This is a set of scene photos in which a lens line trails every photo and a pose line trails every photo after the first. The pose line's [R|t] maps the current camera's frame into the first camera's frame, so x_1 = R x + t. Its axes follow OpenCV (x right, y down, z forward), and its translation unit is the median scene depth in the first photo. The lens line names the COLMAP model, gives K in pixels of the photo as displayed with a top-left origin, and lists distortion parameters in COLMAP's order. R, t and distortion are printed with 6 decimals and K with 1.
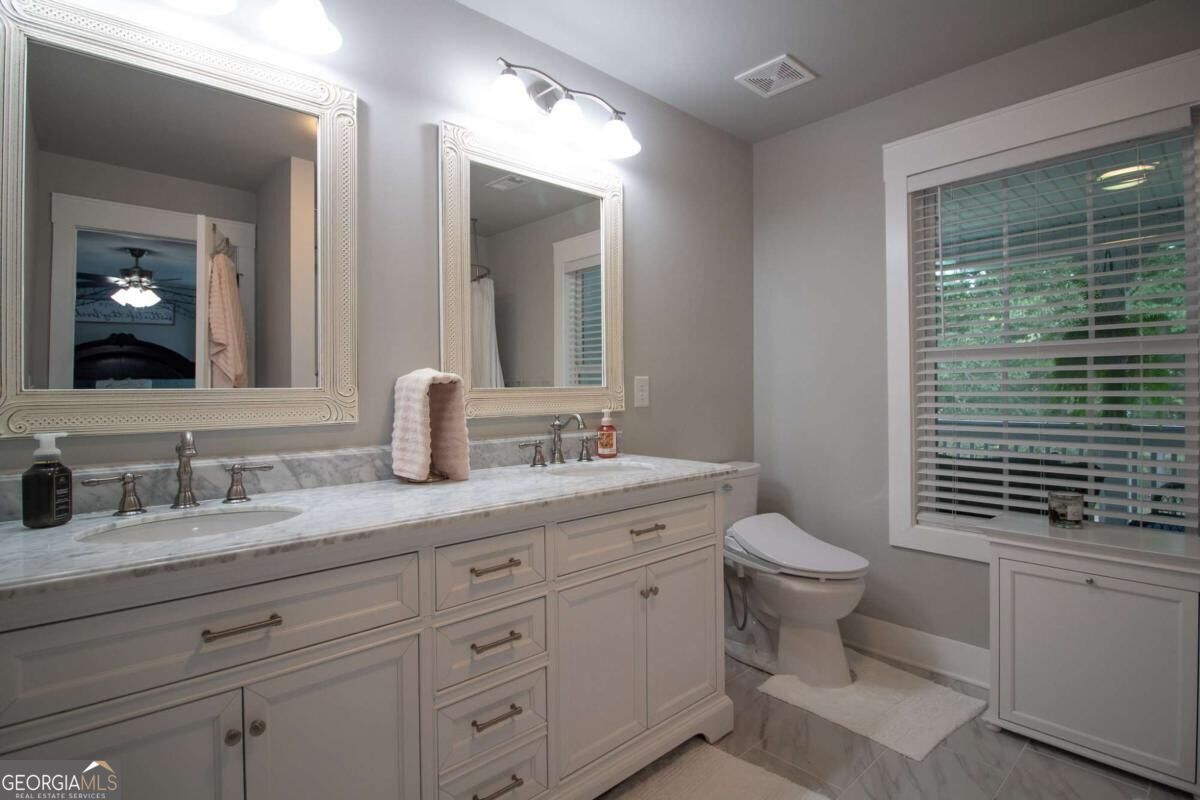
lens RADIAL K [[561.0, 0, 602.4], [0, 561.0, 388.3], [0, 0, 1]] dist [-0.000792, -0.014919]
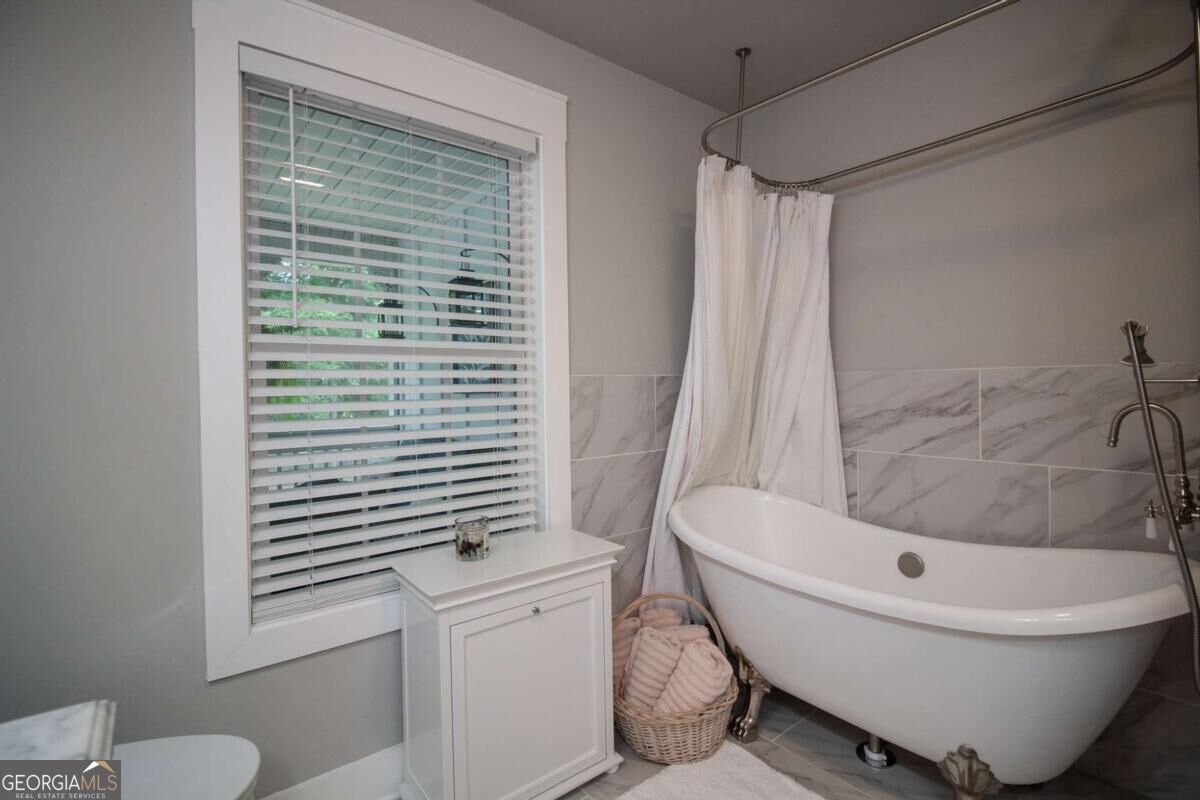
lens RADIAL K [[561.0, 0, 602.4], [0, 561.0, 388.3], [0, 0, 1]] dist [-0.000792, -0.014919]
pose [[0.045708, 0.003297, 0.998949, -0.021843], [0.010714, 0.999935, -0.003790, -0.007017], [-0.998897, 0.010876, 0.045669, 0.594516]]
